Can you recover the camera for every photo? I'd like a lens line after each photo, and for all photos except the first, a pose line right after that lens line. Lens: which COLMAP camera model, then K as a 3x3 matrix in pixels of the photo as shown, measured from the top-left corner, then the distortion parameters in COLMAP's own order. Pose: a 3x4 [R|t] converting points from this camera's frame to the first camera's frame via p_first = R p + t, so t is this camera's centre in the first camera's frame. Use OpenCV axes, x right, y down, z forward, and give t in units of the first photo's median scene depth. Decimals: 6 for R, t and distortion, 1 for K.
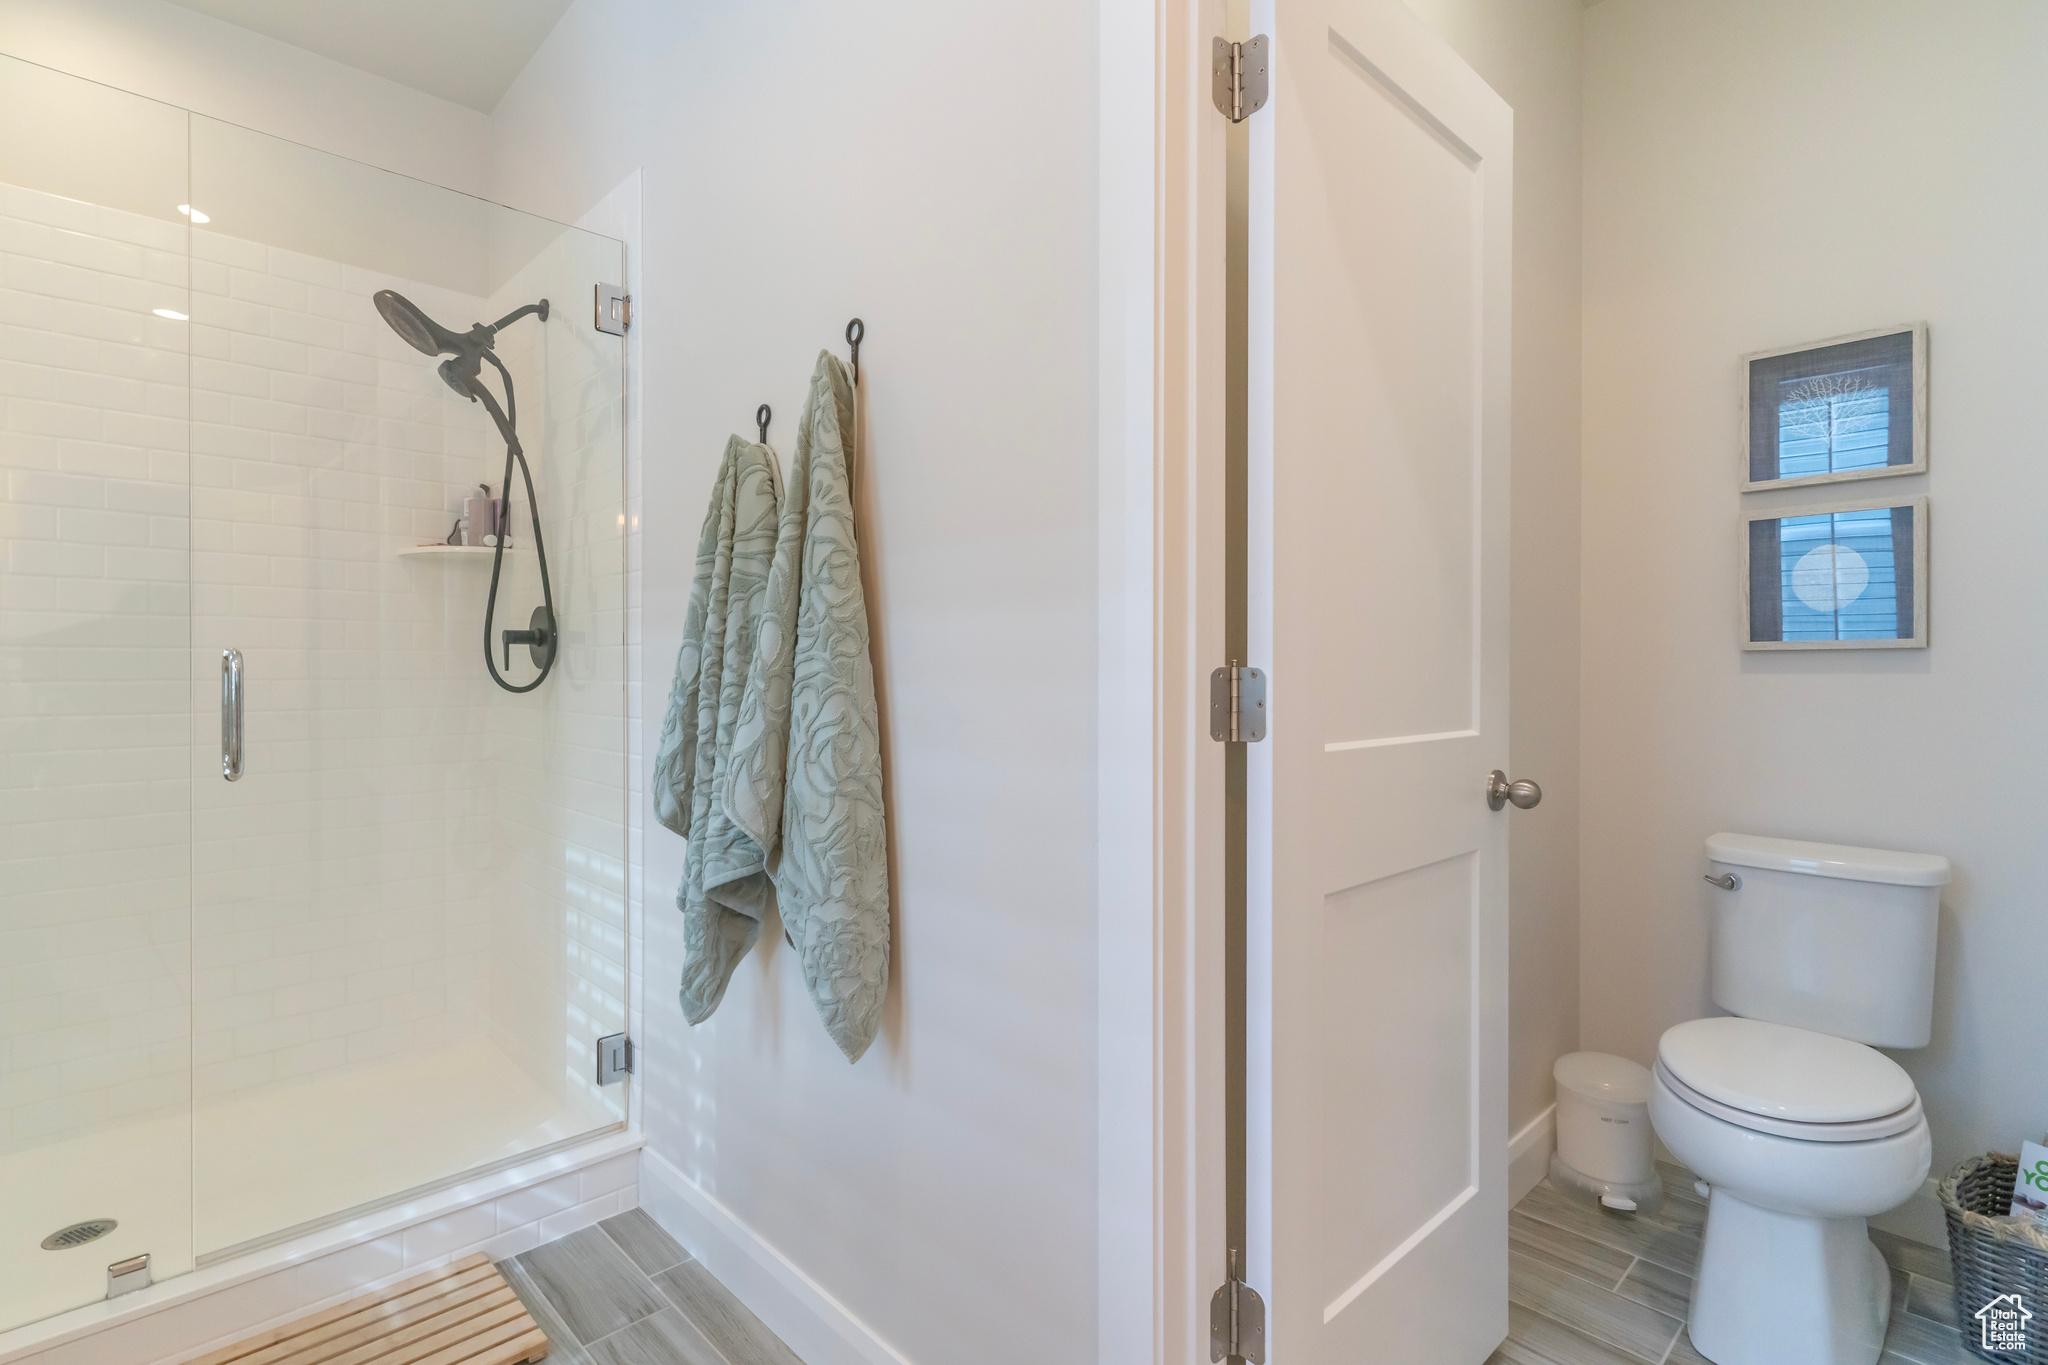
lens RADIAL K [[999.1, 0, 1012.9], [0, 999.1, 675.2], [0, 0, 1]] dist [0.006499, 0.000190]
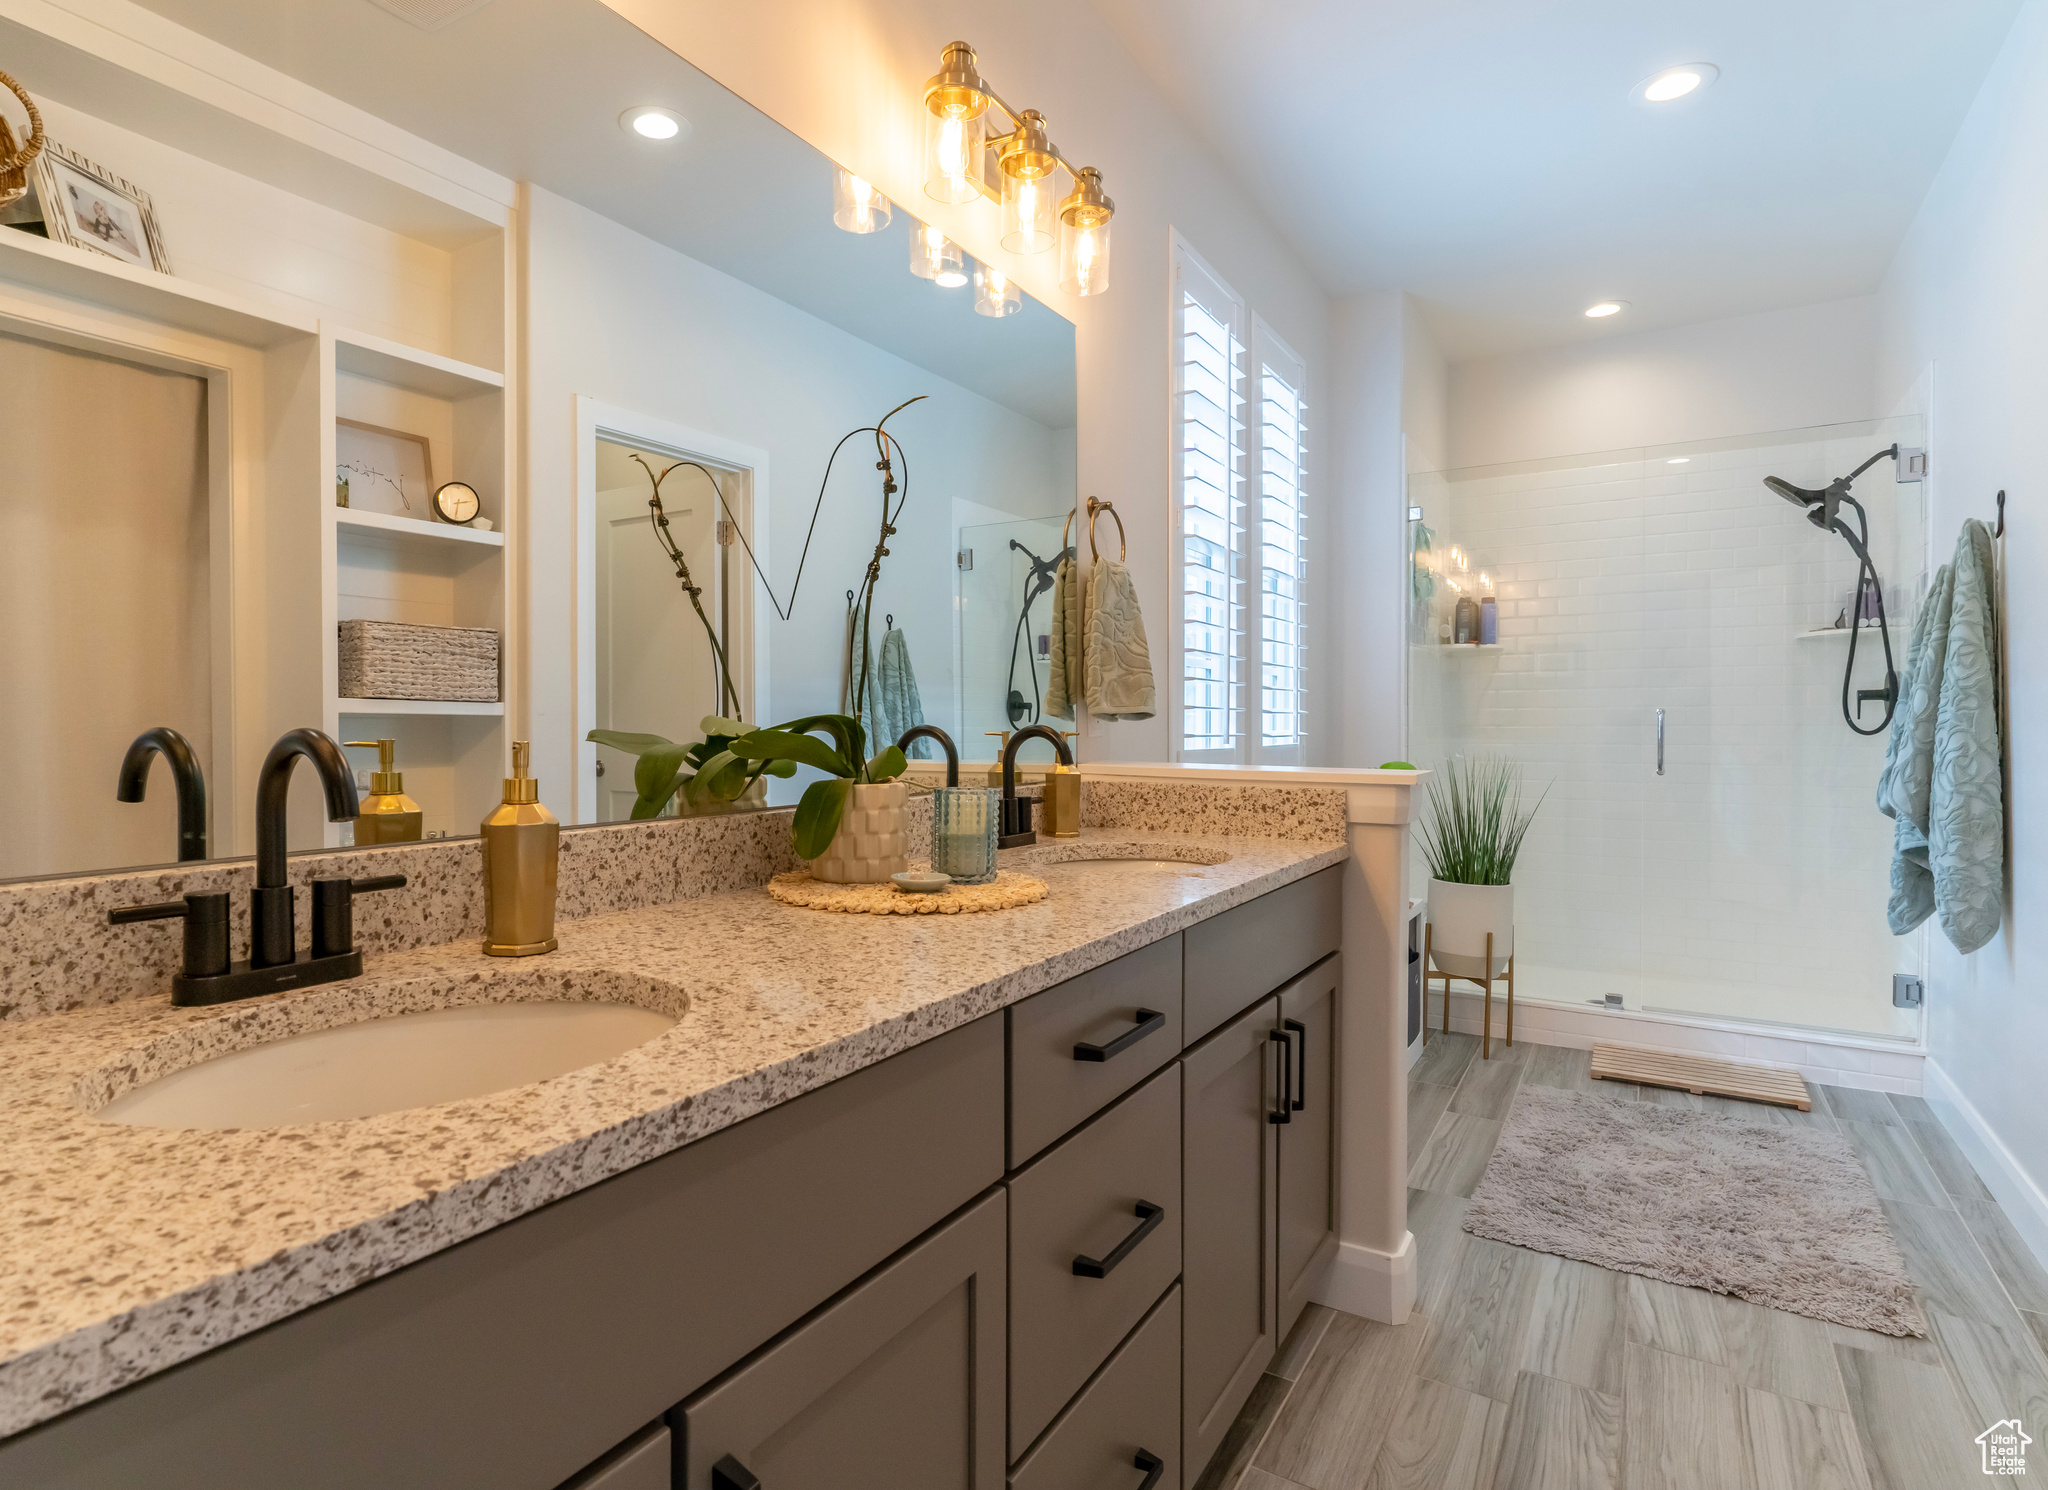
lens RADIAL K [[1027.6, 0, 1009.9], [0, 1027.6, 737.8], [0, 0, 1]] dist [-0.001313, 0.000012]
pose [[0.261276, 0.016536, -0.965122, 0.875495], [-0.004222, 0.999863, 0.015988, 0.006658], [0.965255, -0.000102, 0.261310, -0.799869]]
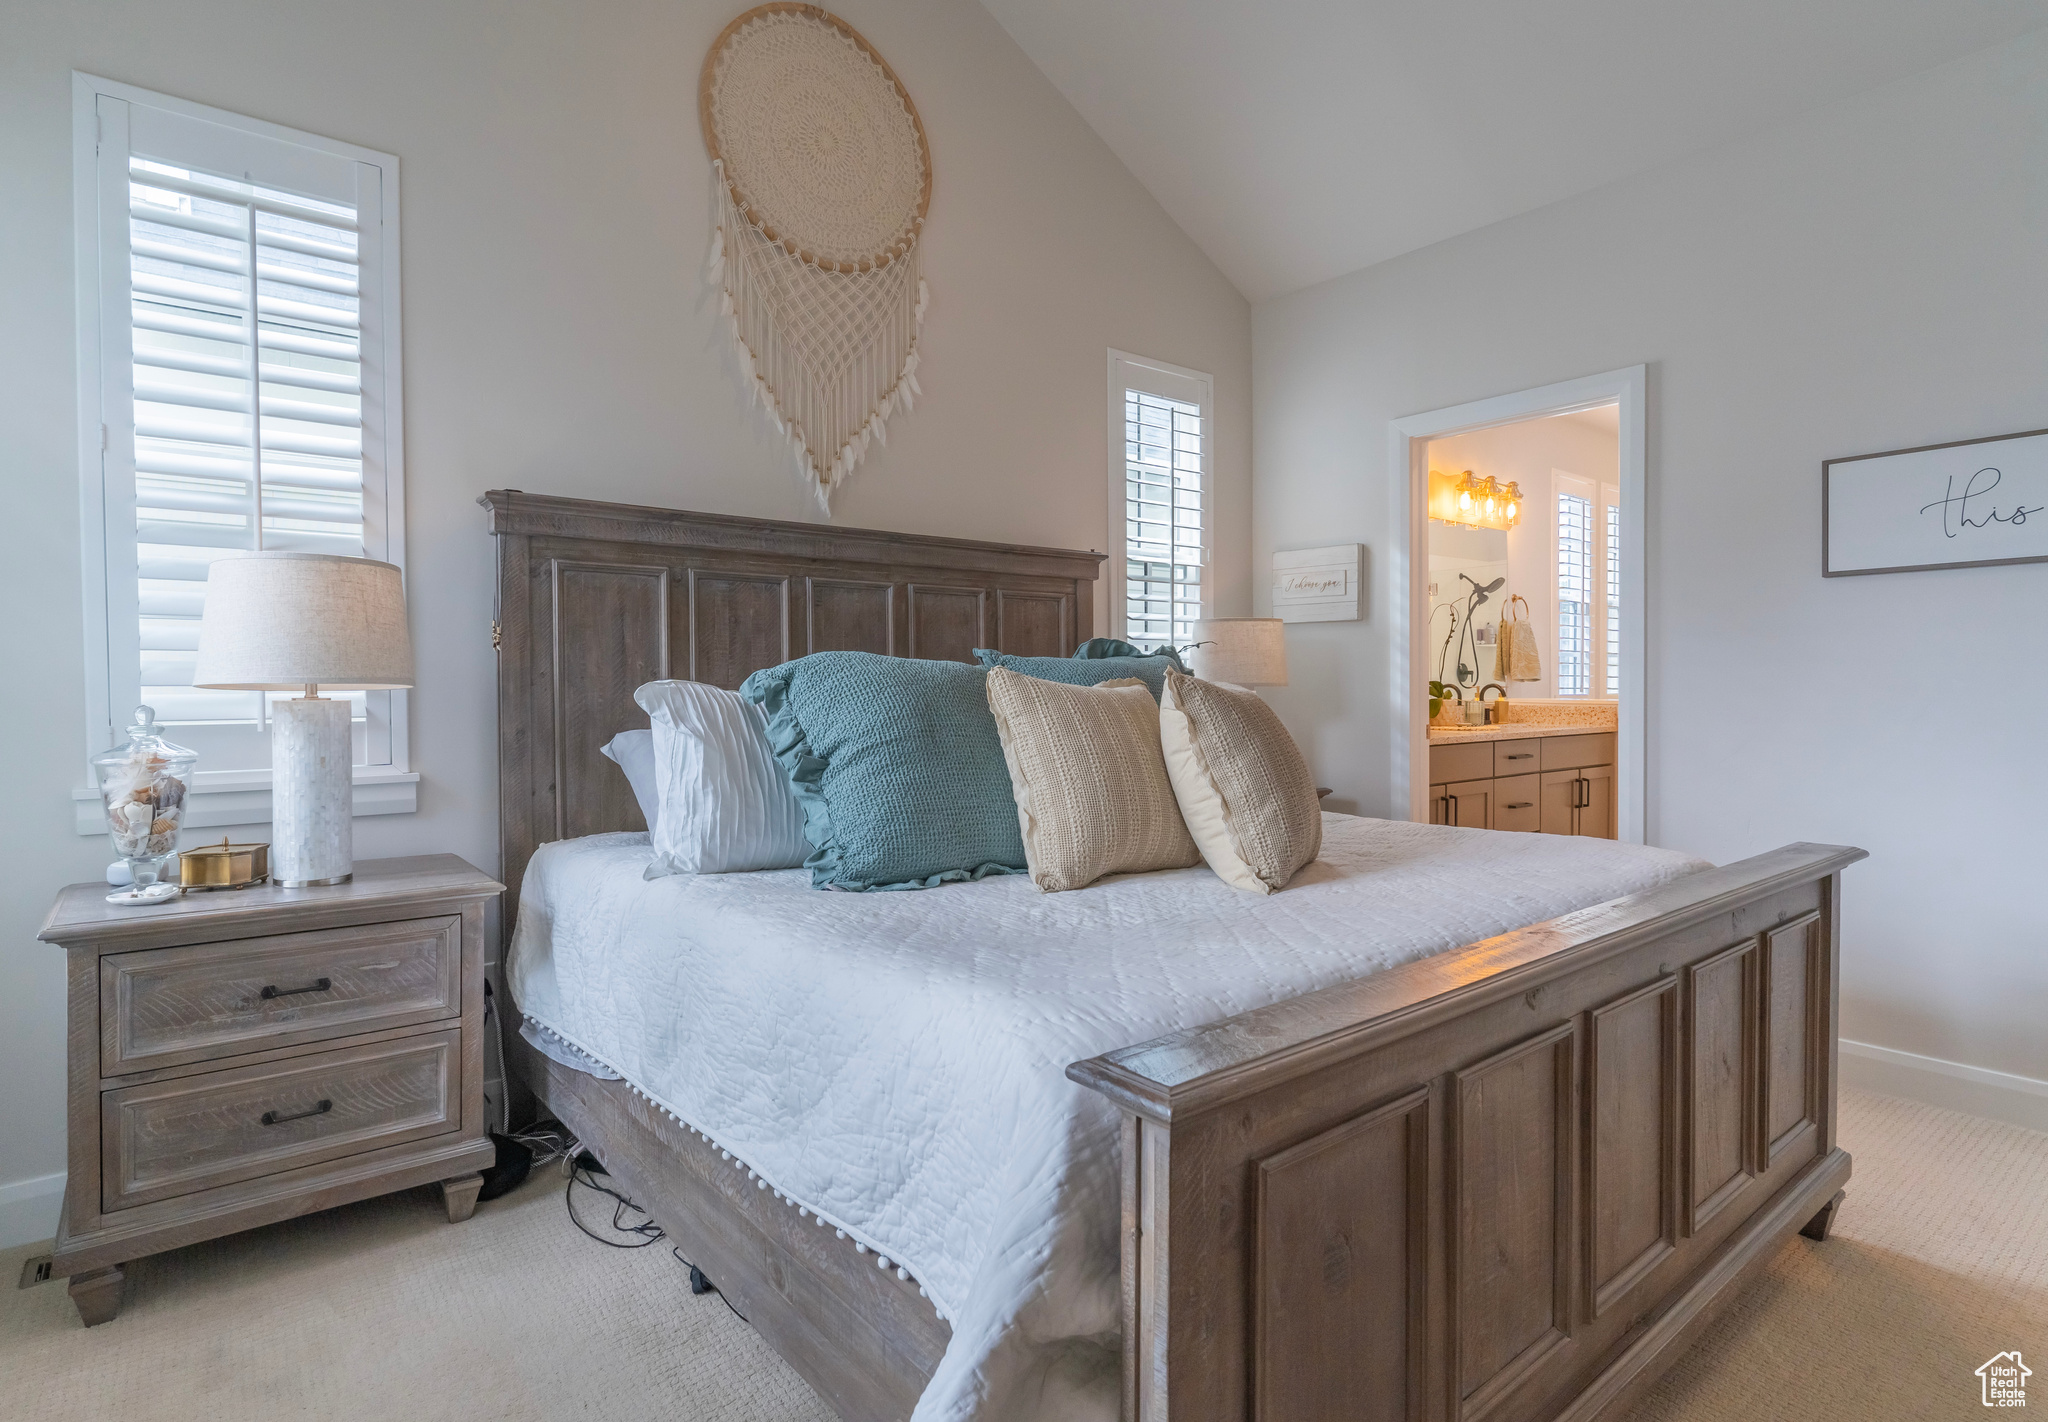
lens RADIAL K [[1079.1, 0, 1001.7], [0, 1079.1, 705.1], [0, 0, 1]] dist [0.007400, -0.000235]
pose [[-0.097571, 0.020869, -0.995010, 3.599440], [0.002742, 0.999782, 0.020700, 0.003228], [0.995225, -0.000709, -0.097606, -1.777336]]
